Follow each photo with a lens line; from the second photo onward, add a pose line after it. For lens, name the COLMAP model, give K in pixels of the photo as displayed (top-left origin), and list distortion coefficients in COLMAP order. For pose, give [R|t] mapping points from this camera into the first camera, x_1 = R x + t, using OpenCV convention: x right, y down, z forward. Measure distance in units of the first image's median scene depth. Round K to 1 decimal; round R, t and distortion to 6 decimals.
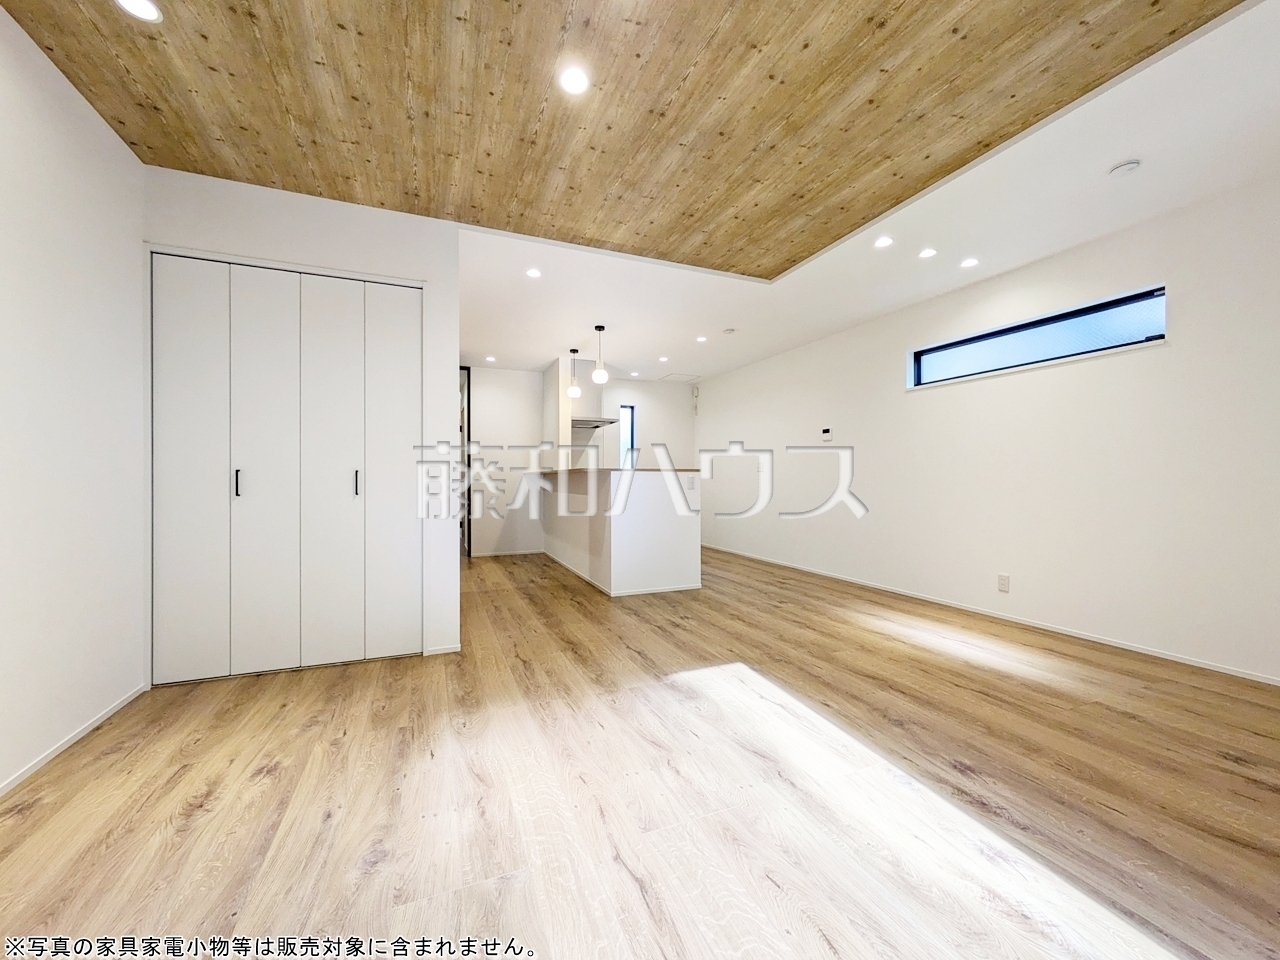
lens RADIAL K [[506.6, 0, 643.0], [0, 506.6, 479.2], [0, 0, 1]] dist [0.002708, 0.000068]
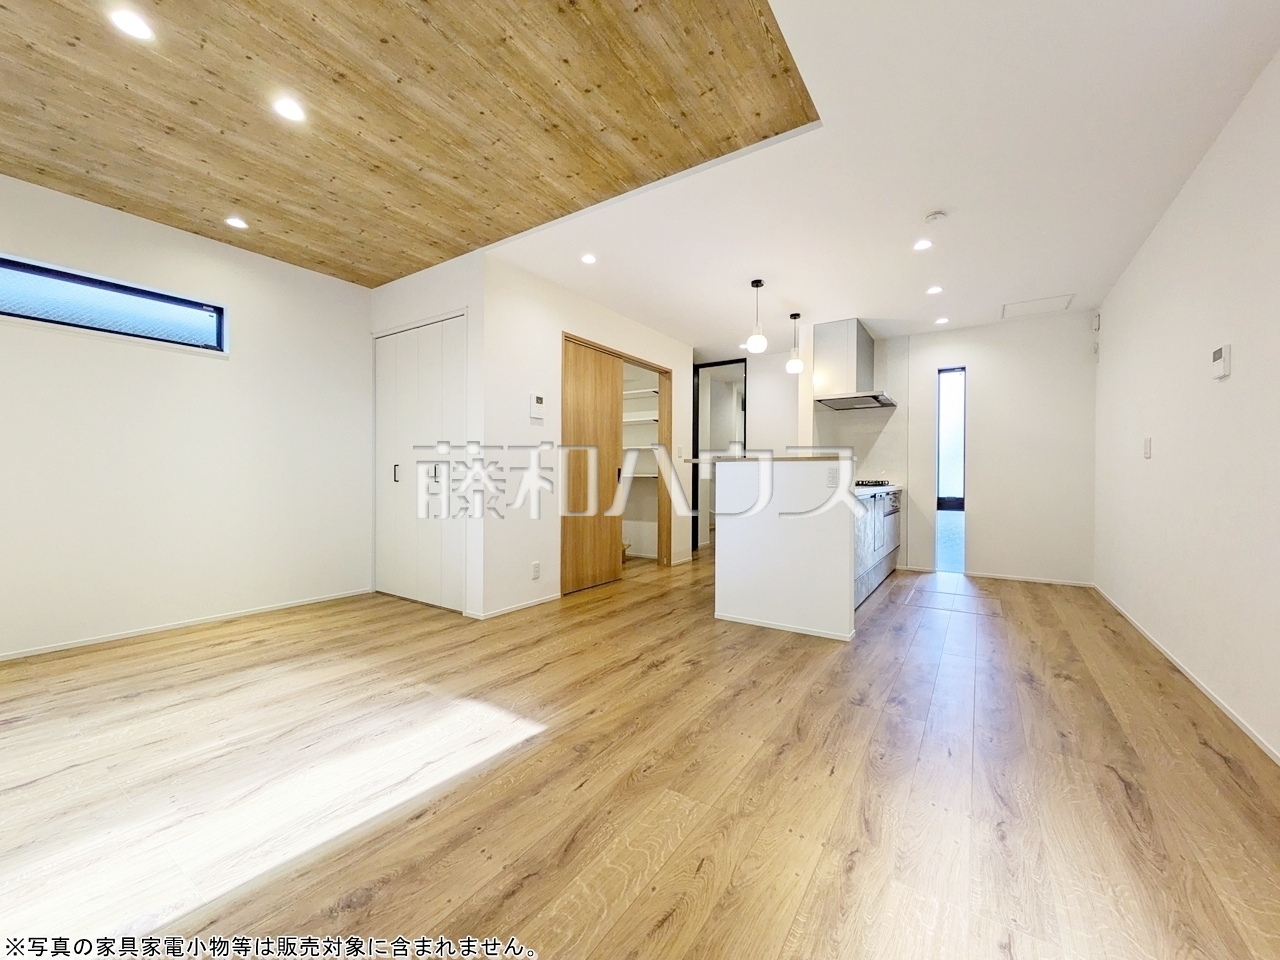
lens RADIAL K [[506.6, 0, 641.2], [0, 506.6, 478.9], [0, 0, 1]] dist [0.002708, 0.000068]
pose [[0.546009, 0.008101, -0.837740, 0.808943], [-0.004986, 0.999967, 0.006420, 0.009831], [0.837764, 0.000671, 0.546032, 0.682433]]
